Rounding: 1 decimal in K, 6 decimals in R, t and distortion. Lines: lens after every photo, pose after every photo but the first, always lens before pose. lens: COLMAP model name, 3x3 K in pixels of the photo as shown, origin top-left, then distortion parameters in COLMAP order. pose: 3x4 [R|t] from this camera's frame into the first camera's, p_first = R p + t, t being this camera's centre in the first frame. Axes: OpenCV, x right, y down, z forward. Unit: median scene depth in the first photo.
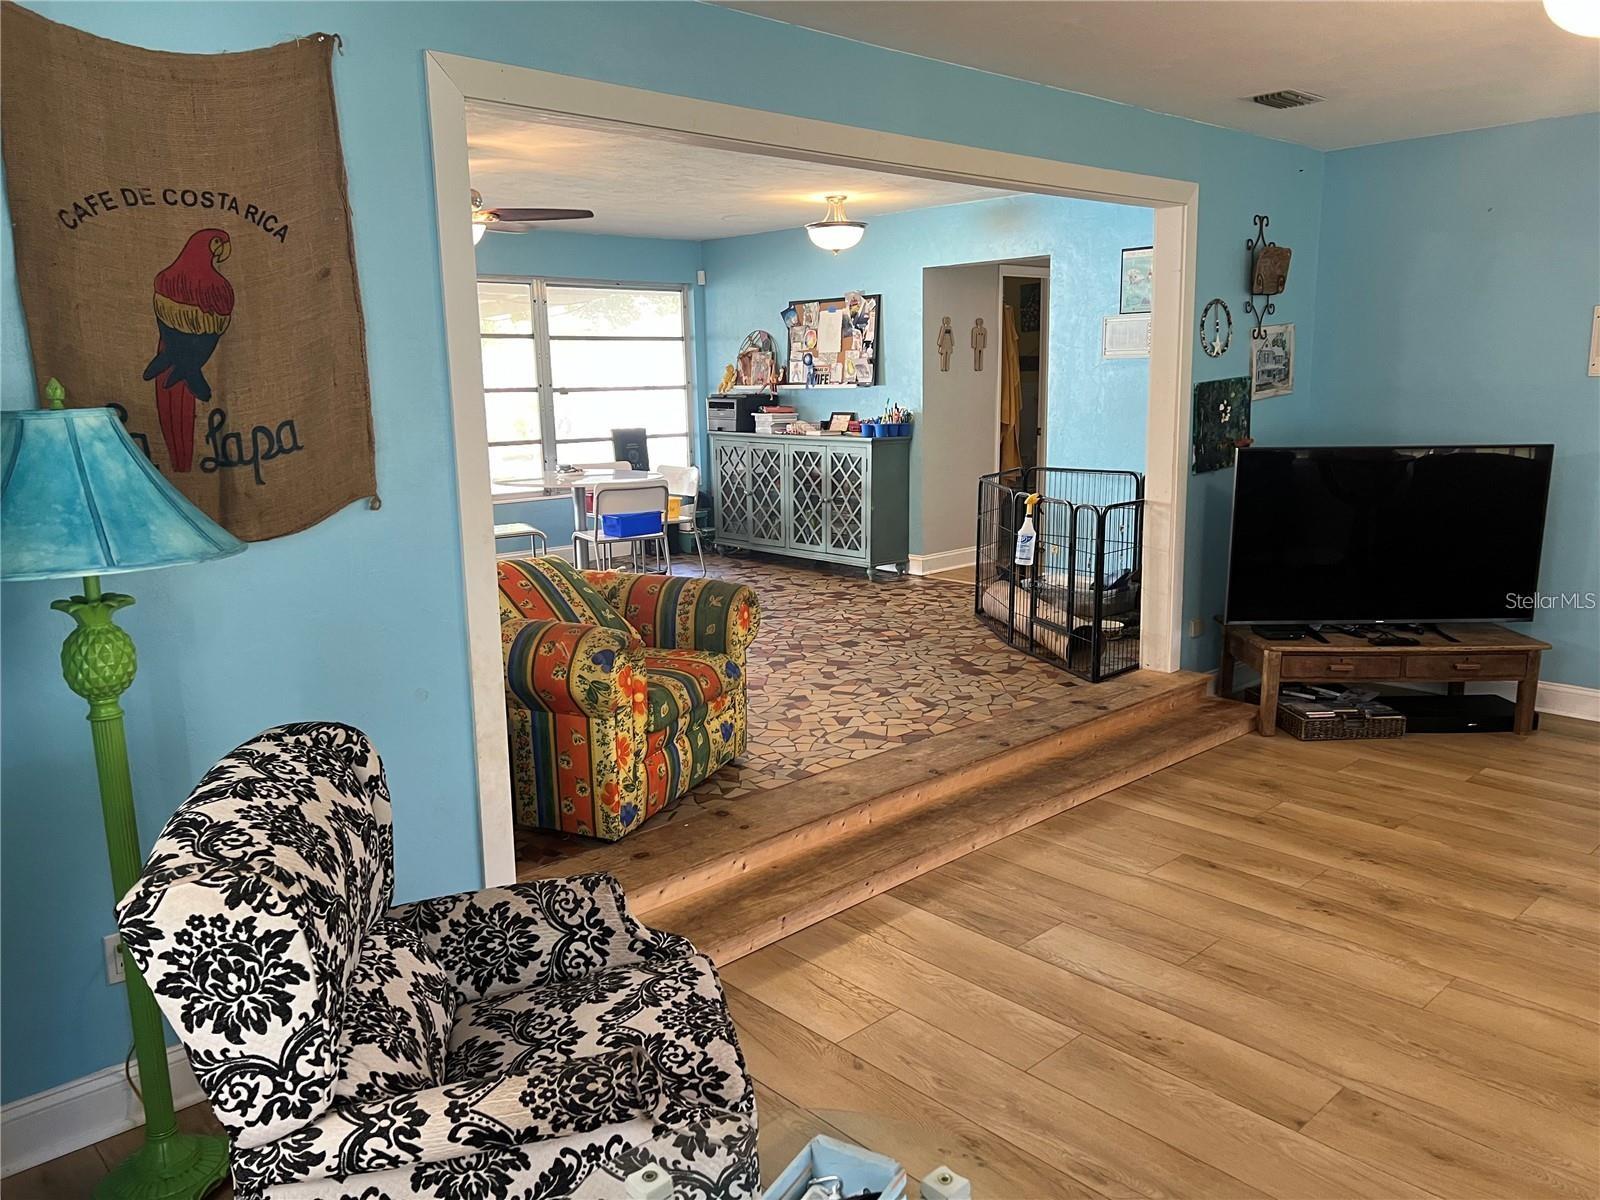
lens RADIAL K [[1205.9, 0, 803.6], [0, 1205.9, 599.1], [0, 0, 1]] dist [0.025859, -0.012339]
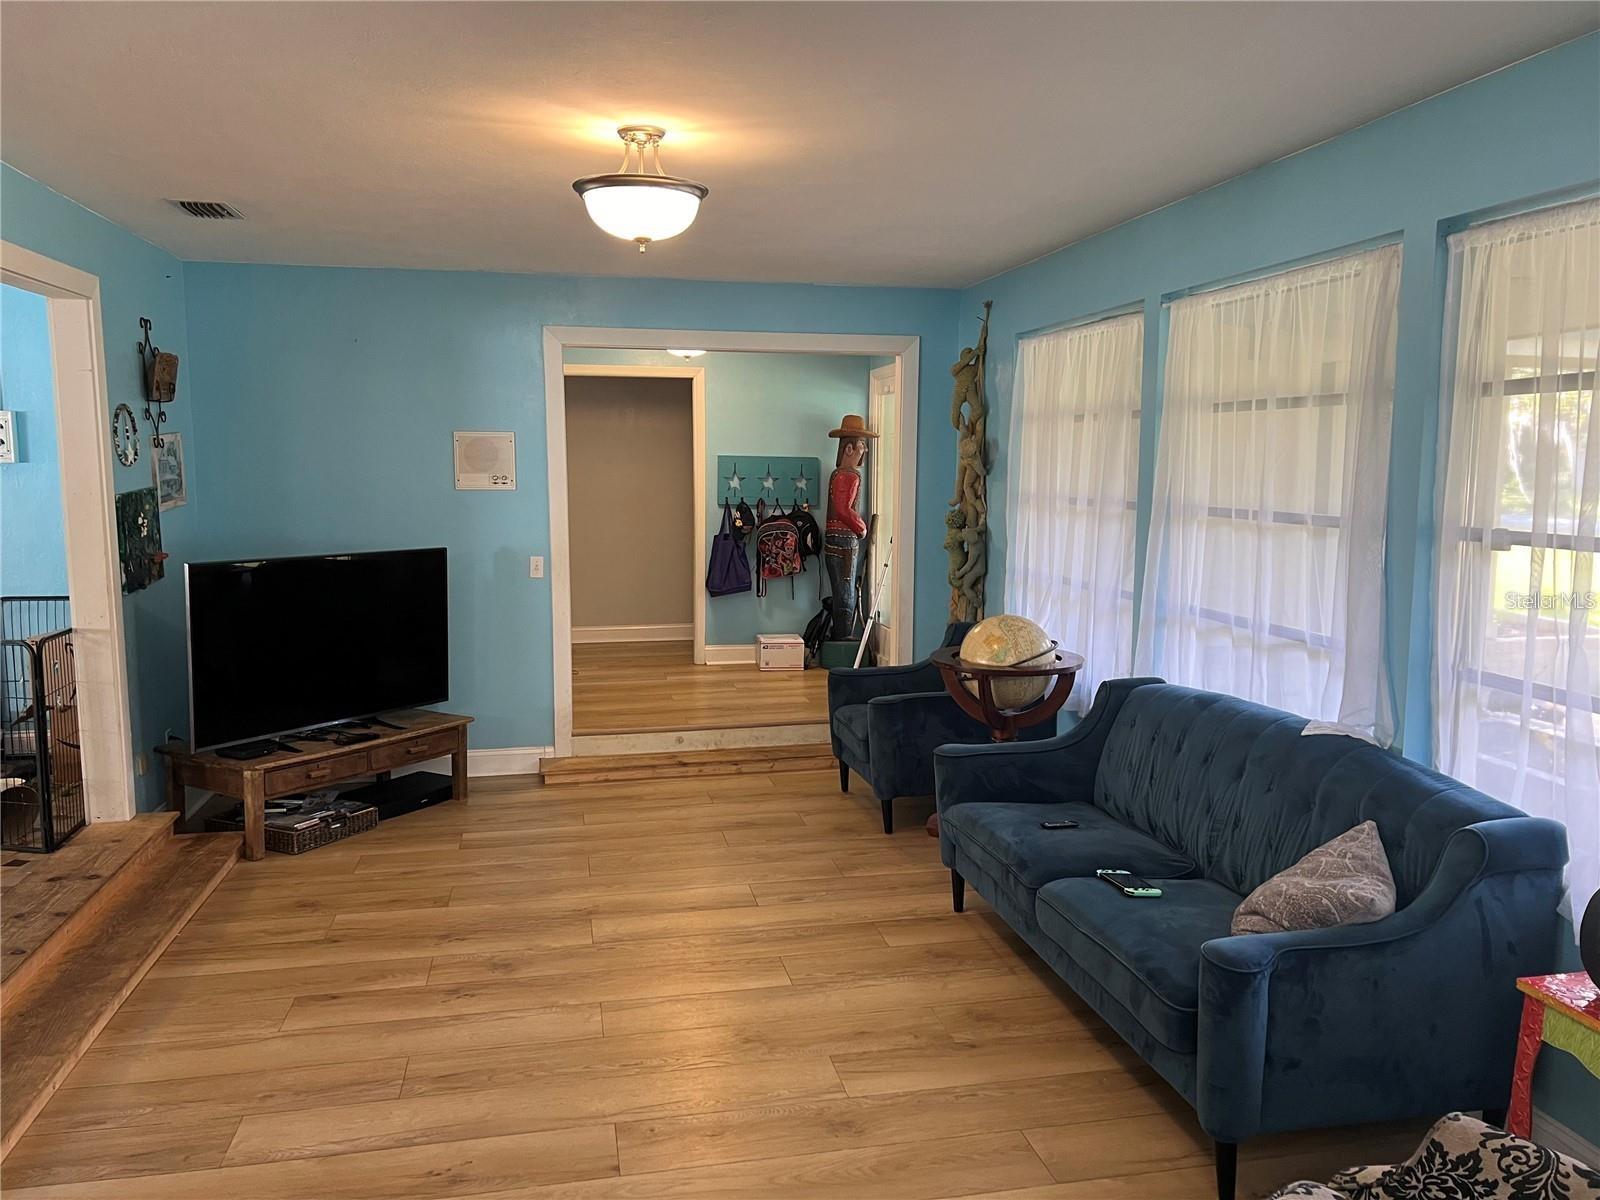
lens RADIAL K [[1205.9, 0, 823.2], [0, 1205.9, 596.8], [0, 0, 1]] dist [0.025859, -0.012339]
pose [[0.504803, -0.074739, 0.859993, -0.200916], [0.146834, 0.989161, -0.000226, -0.026959], [-0.850655, 0.126390, 0.510306, 0.105207]]
